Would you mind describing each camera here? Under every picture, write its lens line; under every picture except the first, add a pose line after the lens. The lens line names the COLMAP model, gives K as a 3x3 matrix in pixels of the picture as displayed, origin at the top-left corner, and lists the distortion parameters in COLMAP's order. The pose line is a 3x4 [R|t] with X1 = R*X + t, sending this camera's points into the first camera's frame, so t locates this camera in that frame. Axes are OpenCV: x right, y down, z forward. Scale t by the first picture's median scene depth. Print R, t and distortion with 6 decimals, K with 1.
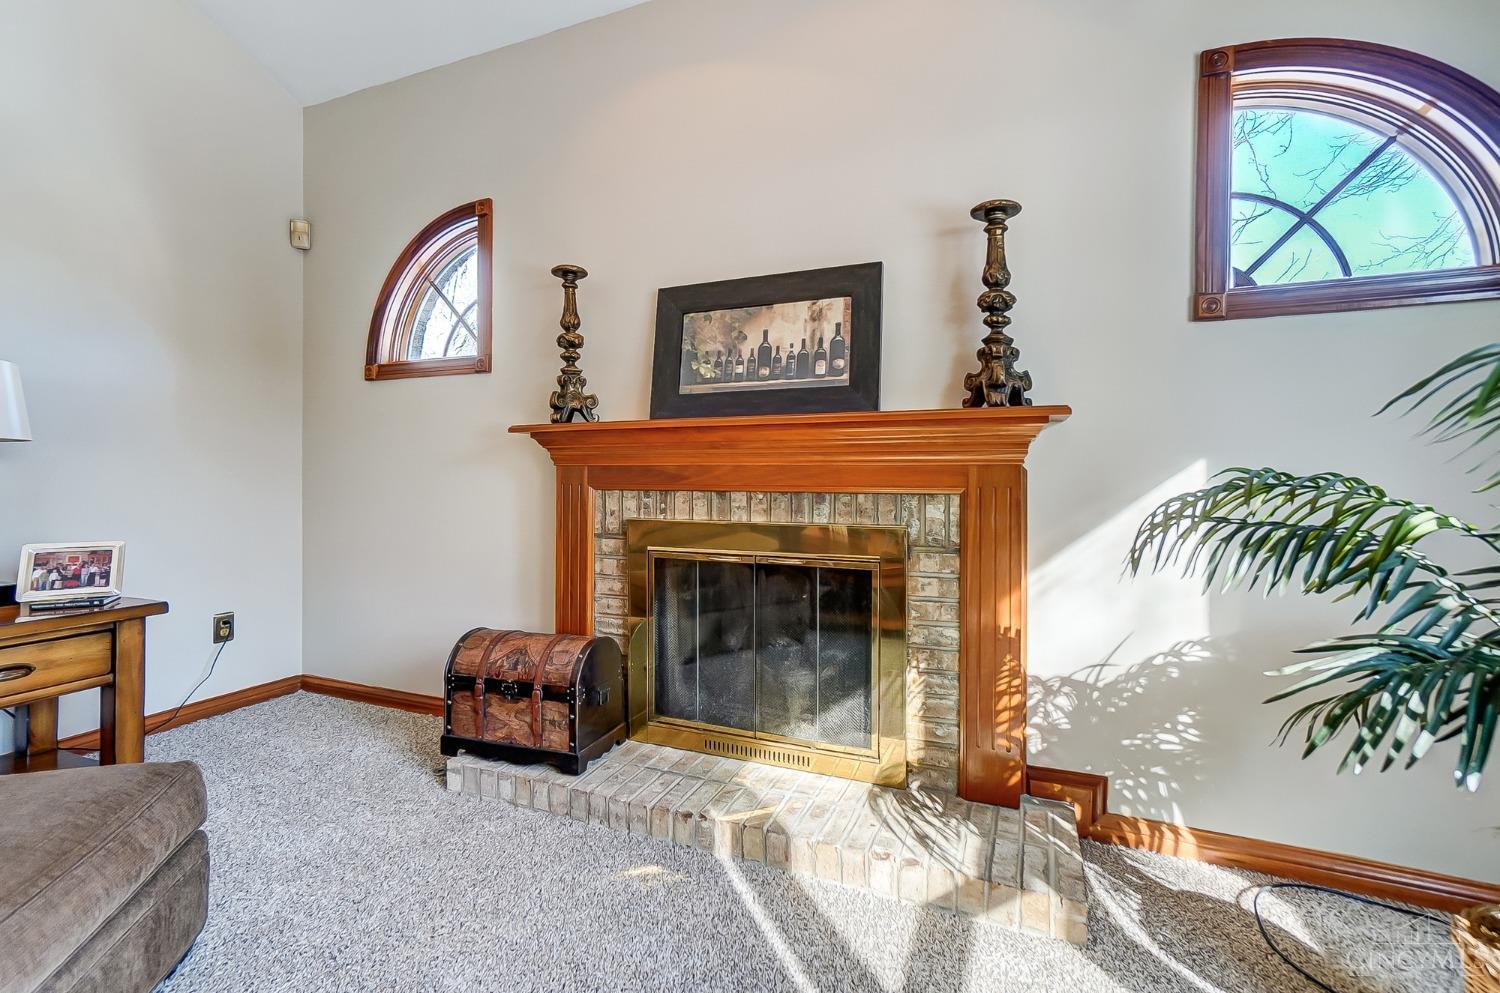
lens RADIAL K [[646.1, 0, 747.3], [0, 646.1, 469.7], [0, 0, 1]] dist [-0.001050, 0.000036]
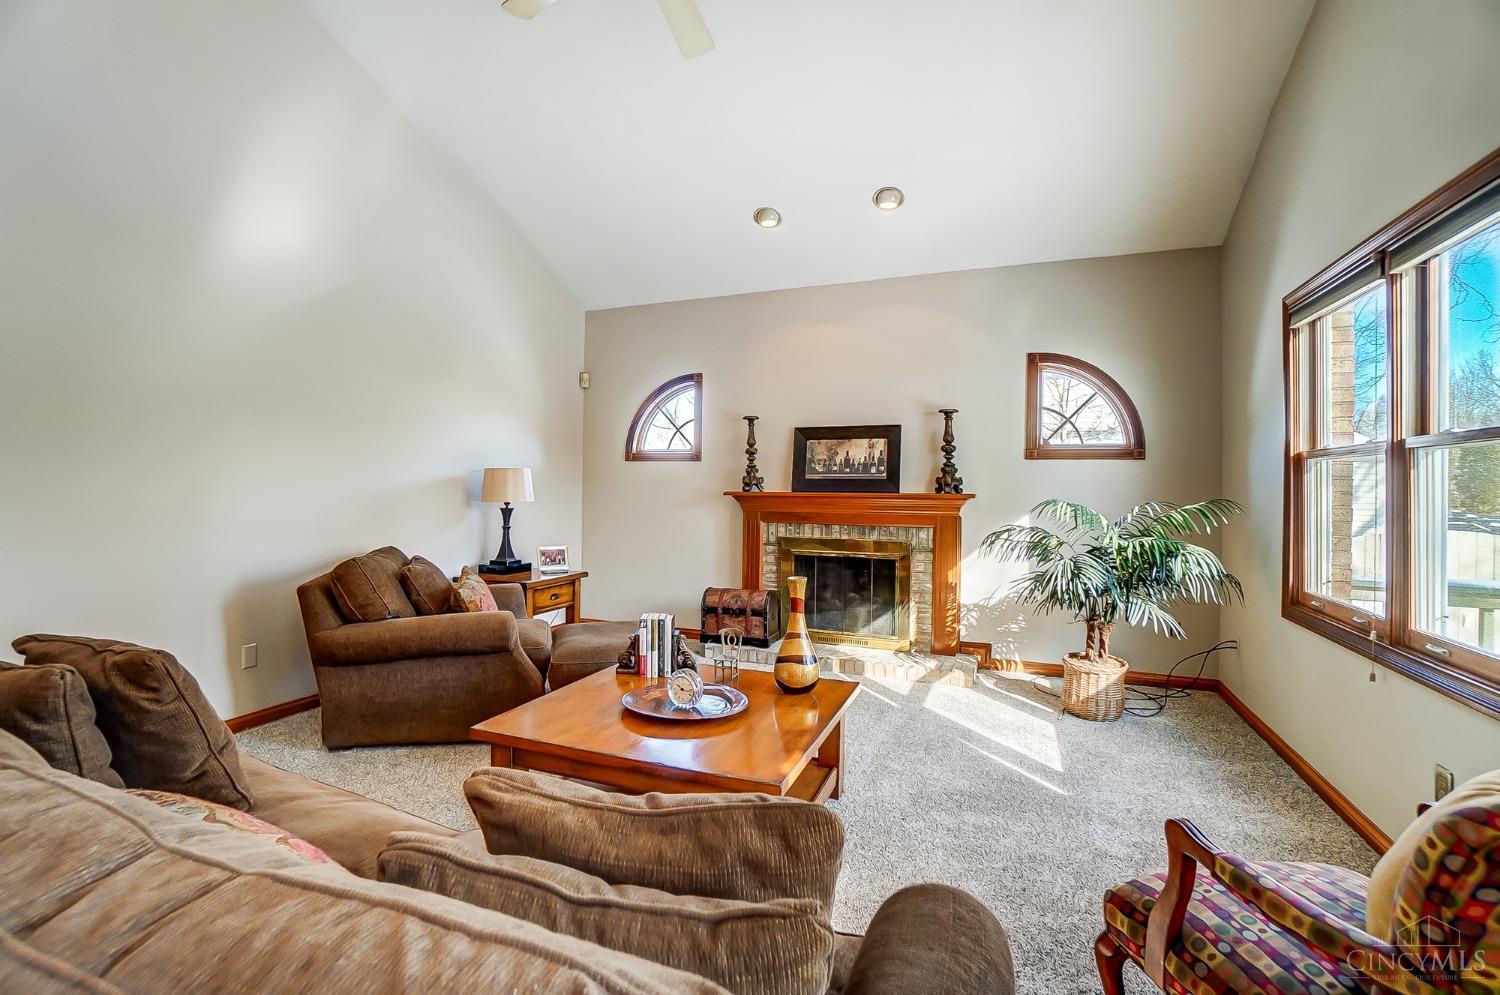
lens RADIAL K [[664.5, 0, 750.7], [0, 664.5, 481.7], [0, 0, 1]] dist [-0.044489, 0.000039]
pose [[0.999928, 0.006729, 0.009957, -0.342946], [-0.006790, 0.999959, 0.006073, -0.131230], [-0.009916, -0.006140, 0.999932, -1.331477]]
